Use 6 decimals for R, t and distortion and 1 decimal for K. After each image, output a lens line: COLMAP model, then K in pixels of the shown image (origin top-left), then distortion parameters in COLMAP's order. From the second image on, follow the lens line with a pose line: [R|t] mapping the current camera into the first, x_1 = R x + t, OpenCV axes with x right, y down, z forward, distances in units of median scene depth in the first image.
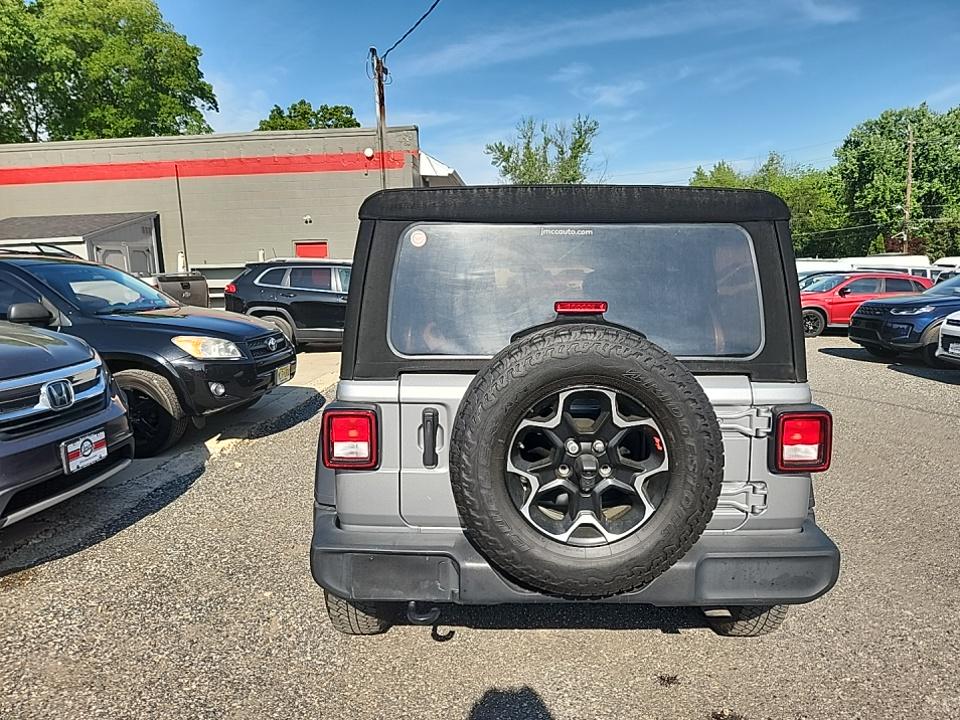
lens RADIAL K [[706.2, 0, 460.9], [0, 706.2, 368.2], [0, 0, 1]] dist [0.084437, -0.067909]
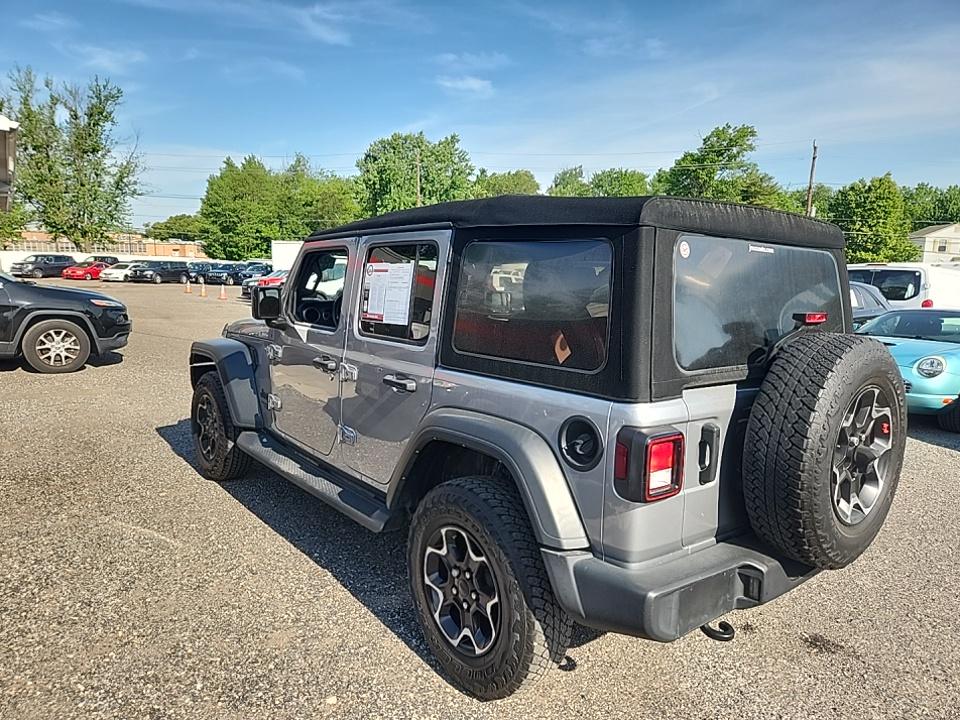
lens RADIAL K [[707.1, 0, 479.6], [0, 707.1, 363.9], [0, 0, 1]] dist [0.096104, -0.100274]
pose [[0.733679, -0.064813, 0.676398, -0.931894], [0.060830, 0.997709, 0.029619, -0.073122], [-0.676768, 0.019414, 0.735940, 0.485425]]
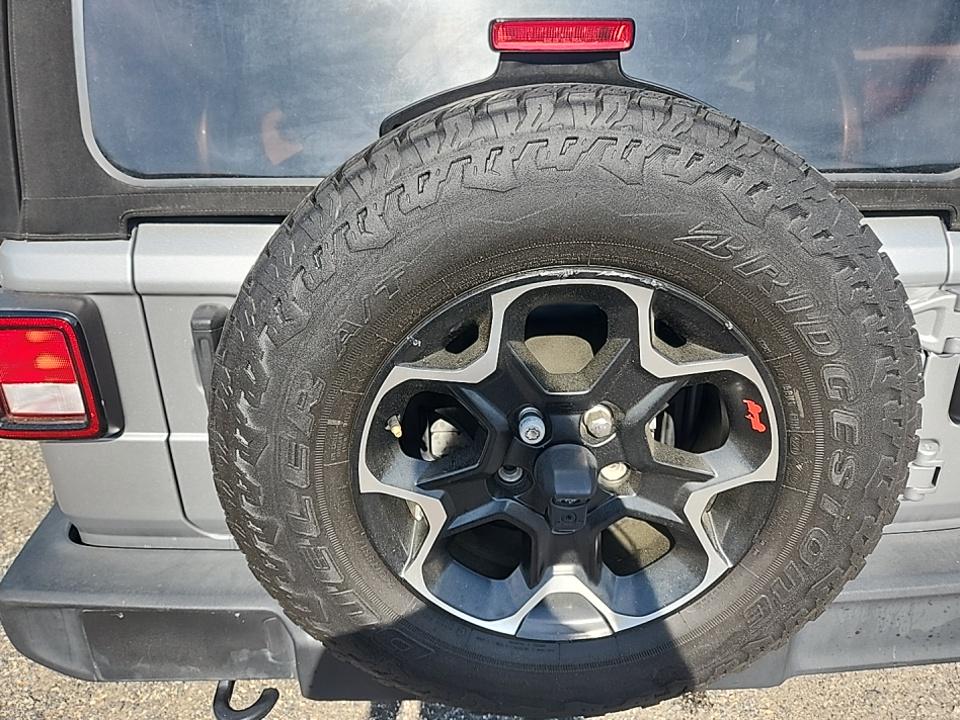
lens RADIAL K [[707.1, 0, 479.6], [0, 707.1, 363.9], [0, 0, 1]] dist [0.096104, -0.100274]
pose [[0.999326, -0.020258, 0.030608, 0.104546], [0.012133, 0.969338, 0.245430, -0.014015], [-0.034641, -0.244893, 0.968931, 0.561079]]
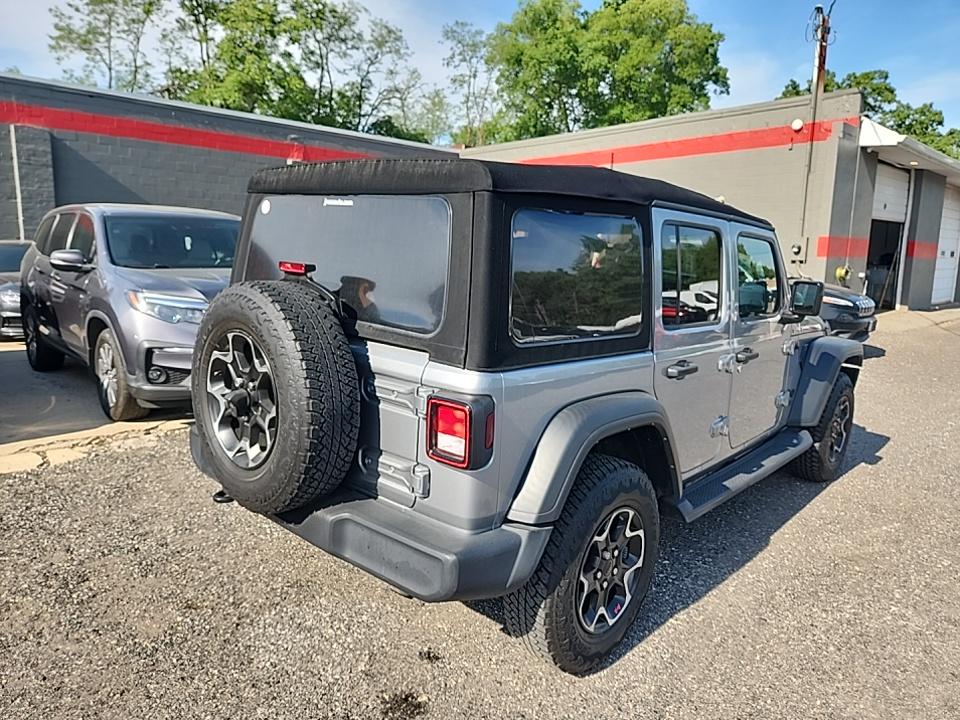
lens RADIAL K [[707.1, 0, 479.6], [0, 707.1, 363.9], [0, 0, 1]] dist [0.096104, -0.100274]
pose [[0.704488, 0.154658, -0.692660, 1.121810], [-0.145650, 0.986700, 0.072174, -0.055751], [0.694610, 0.050041, 0.717644, 0.366122]]
